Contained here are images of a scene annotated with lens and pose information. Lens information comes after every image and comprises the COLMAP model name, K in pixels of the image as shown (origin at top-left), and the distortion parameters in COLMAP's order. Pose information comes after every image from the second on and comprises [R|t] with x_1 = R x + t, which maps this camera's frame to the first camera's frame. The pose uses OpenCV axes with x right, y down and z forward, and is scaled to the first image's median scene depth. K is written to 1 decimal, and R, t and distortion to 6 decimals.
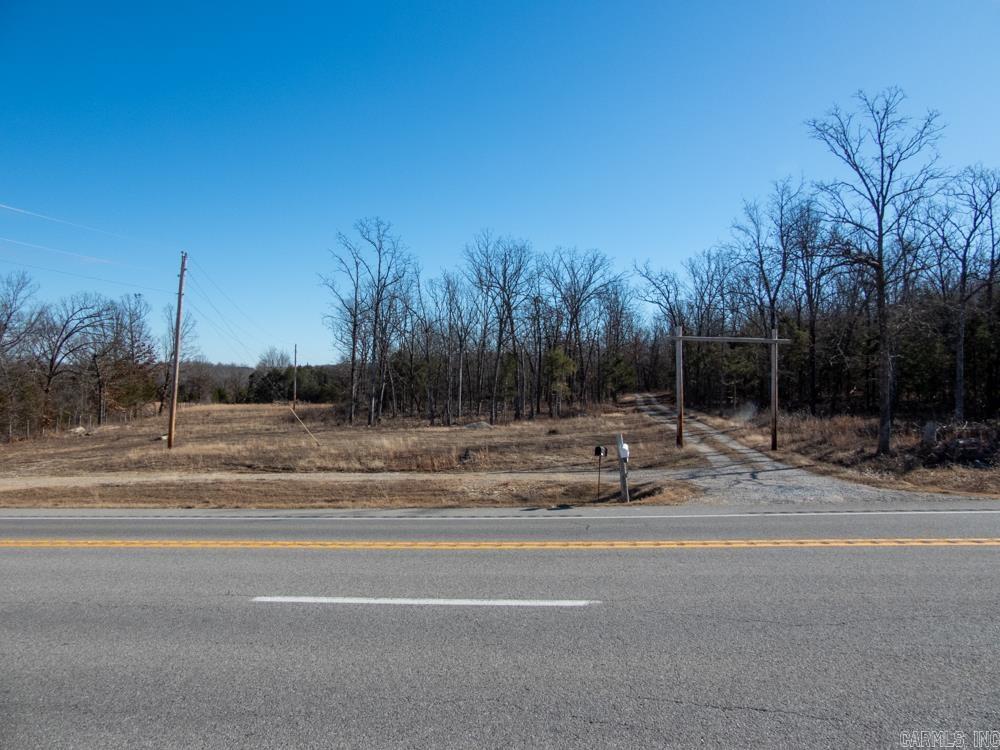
lens RADIAL K [[729.6, 0, 498.8], [0, 729.6, 375.0], [0, 0, 1]] dist [0.005957, 0.010952]
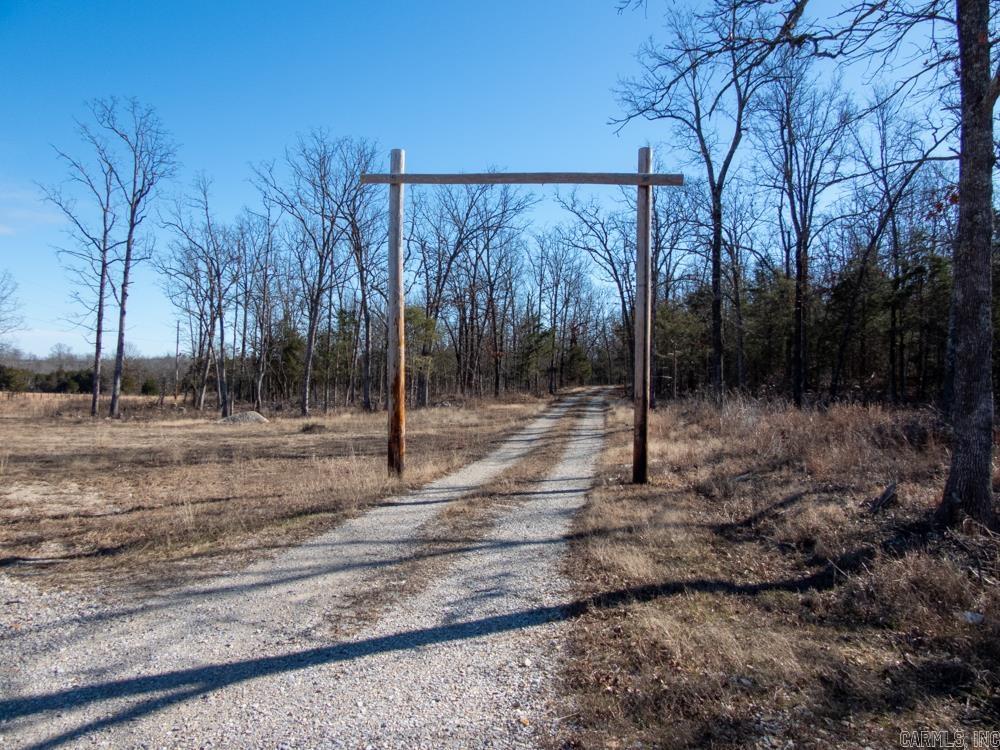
lens RADIAL K [[729.6, 0, 500.2], [0, 729.6, 383.0], [0, 0, 1]] dist [0.005957, 0.010952]
pose [[0.999758, 0.010057, -0.019542, 0.241382], [-0.009870, 0.999905, 0.009610, 0.038501], [0.019636, -0.009415, 0.999763, 0.490866]]
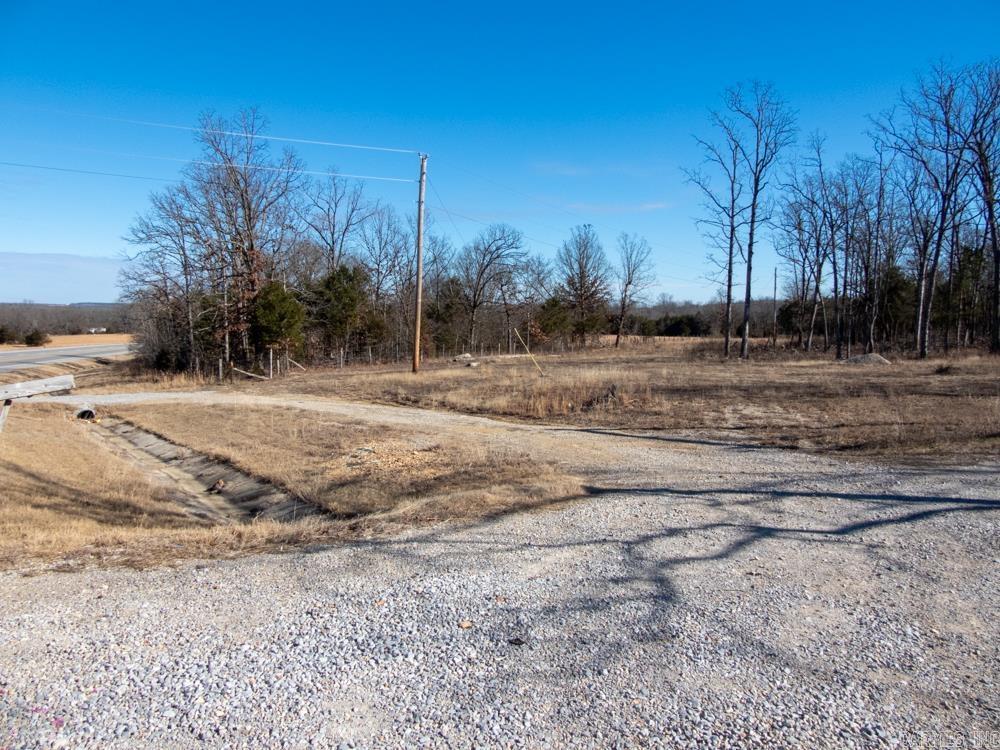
lens RADIAL K [[729.6, 0, 498.5], [0, 729.6, 367.8], [0, 0, 1]] dist [0.005957, 0.010952]
pose [[0.720166, 0.030364, -0.693137, 0.234362], [0.021415, 0.997593, 0.065951, 0.031448], [0.693471, -0.062339, 0.717782, 0.370237]]
